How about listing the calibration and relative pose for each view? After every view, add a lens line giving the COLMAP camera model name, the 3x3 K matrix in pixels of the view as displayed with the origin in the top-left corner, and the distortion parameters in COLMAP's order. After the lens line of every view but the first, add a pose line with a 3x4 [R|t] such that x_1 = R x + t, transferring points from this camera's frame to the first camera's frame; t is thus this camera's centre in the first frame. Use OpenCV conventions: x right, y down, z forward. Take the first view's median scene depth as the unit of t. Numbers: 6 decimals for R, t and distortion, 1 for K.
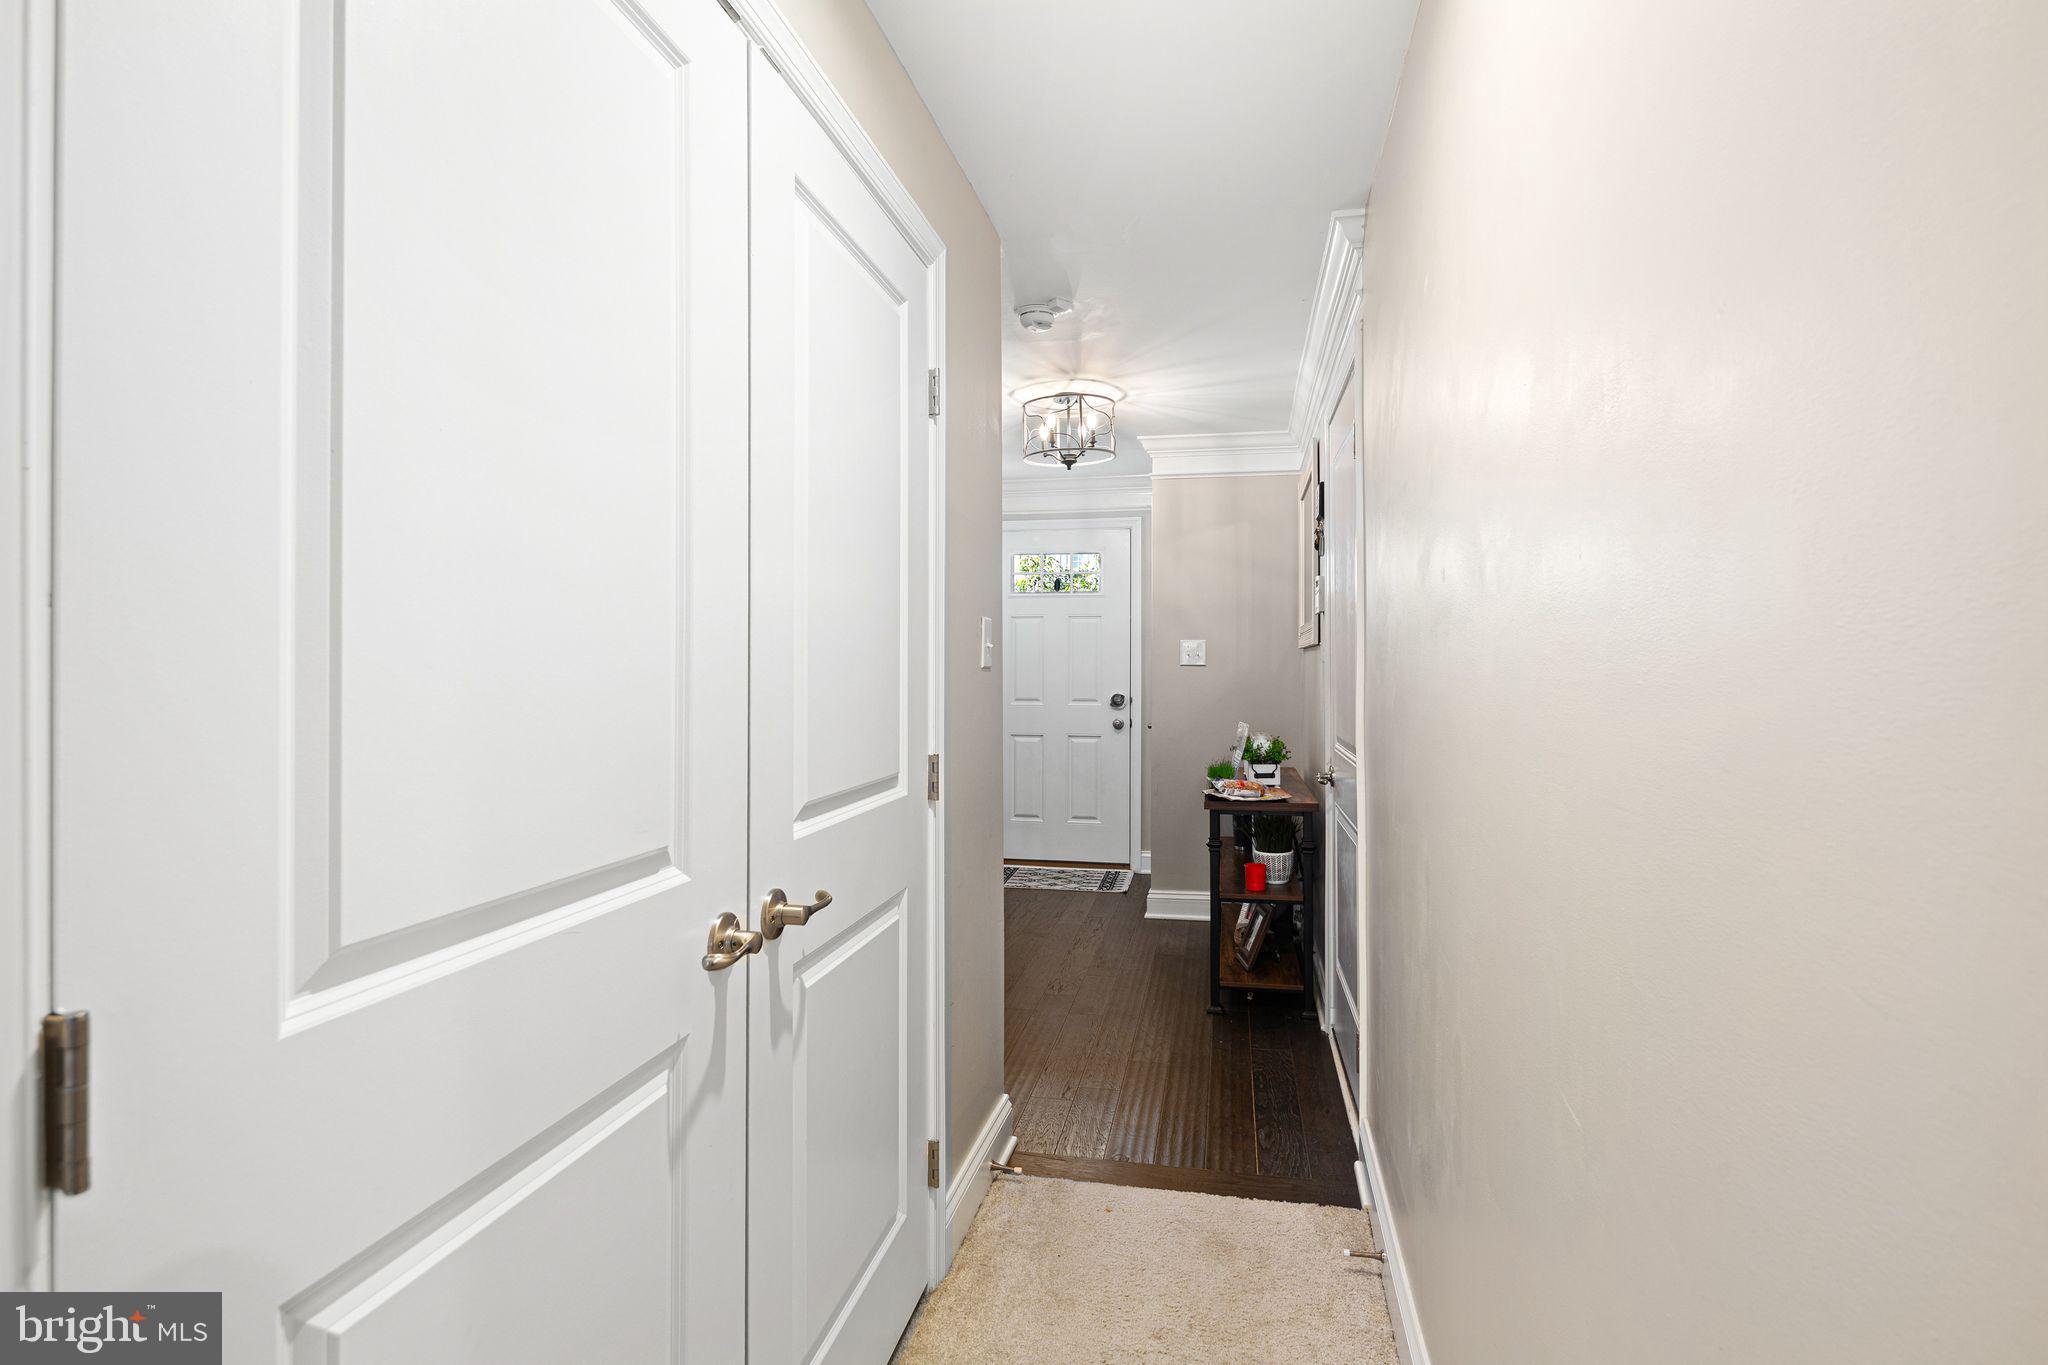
lens RADIAL K [[994.1, 0, 1036.0], [0, 994.1, 665.9], [0, 0, 1]] dist [0.020464, 0.000310]
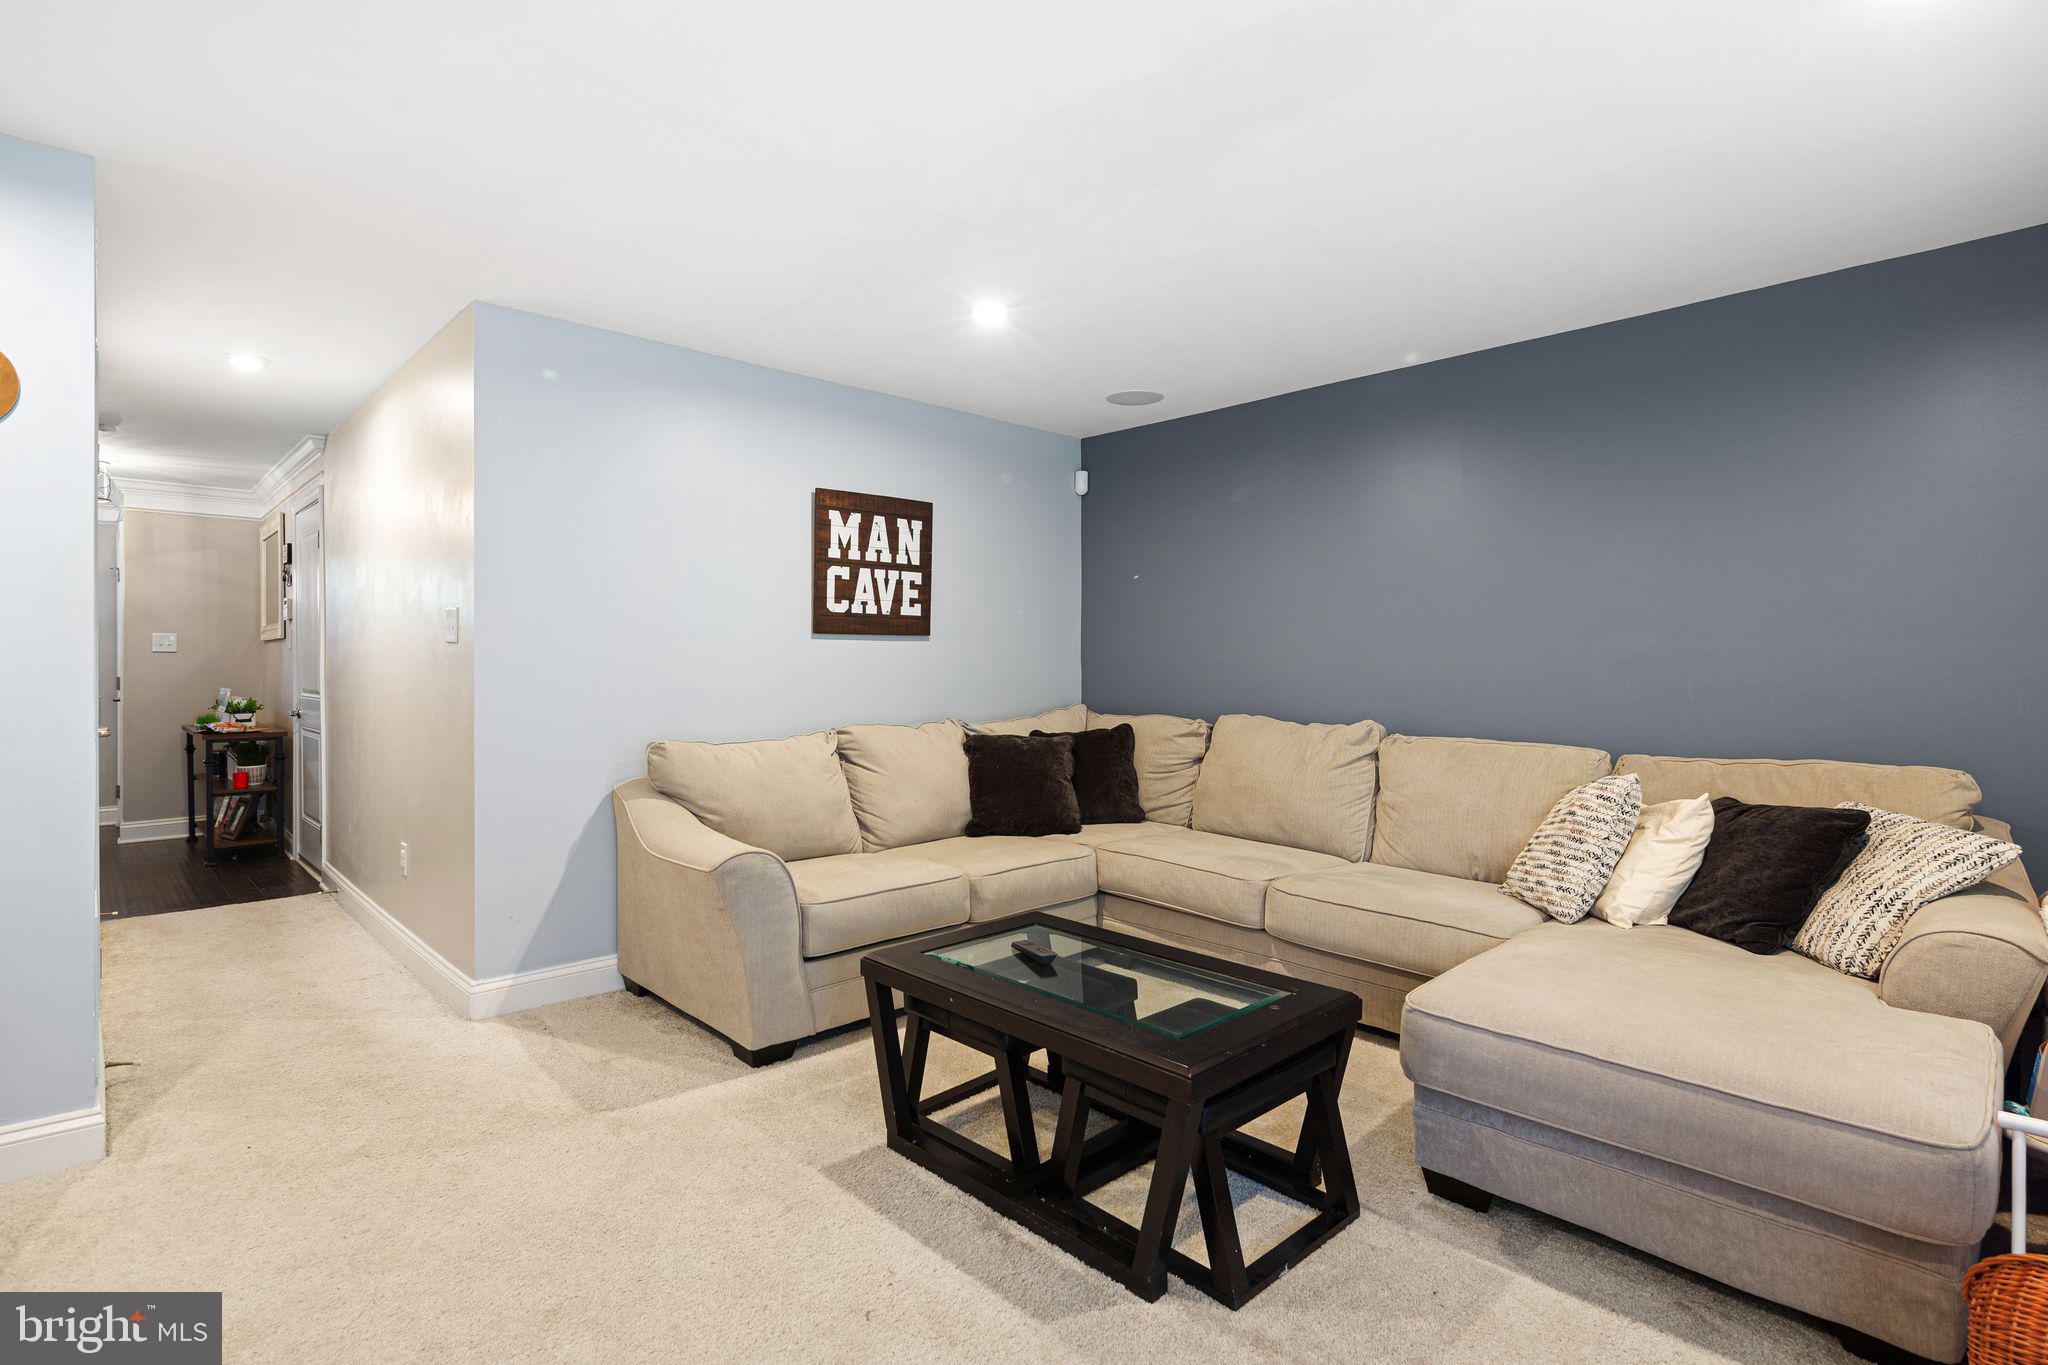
lens RADIAL K [[994.1, 0, 1041.7], [0, 994.1, 665.1], [0, 0, 1]] dist [0.020464, 0.000310]
pose [[0.578153, -0.002699, 0.815924, -0.344411], [0.001756, 0.999996, 0.002064, 0.020281], [-0.815926, 0.000239, 0.578156, -0.965802]]
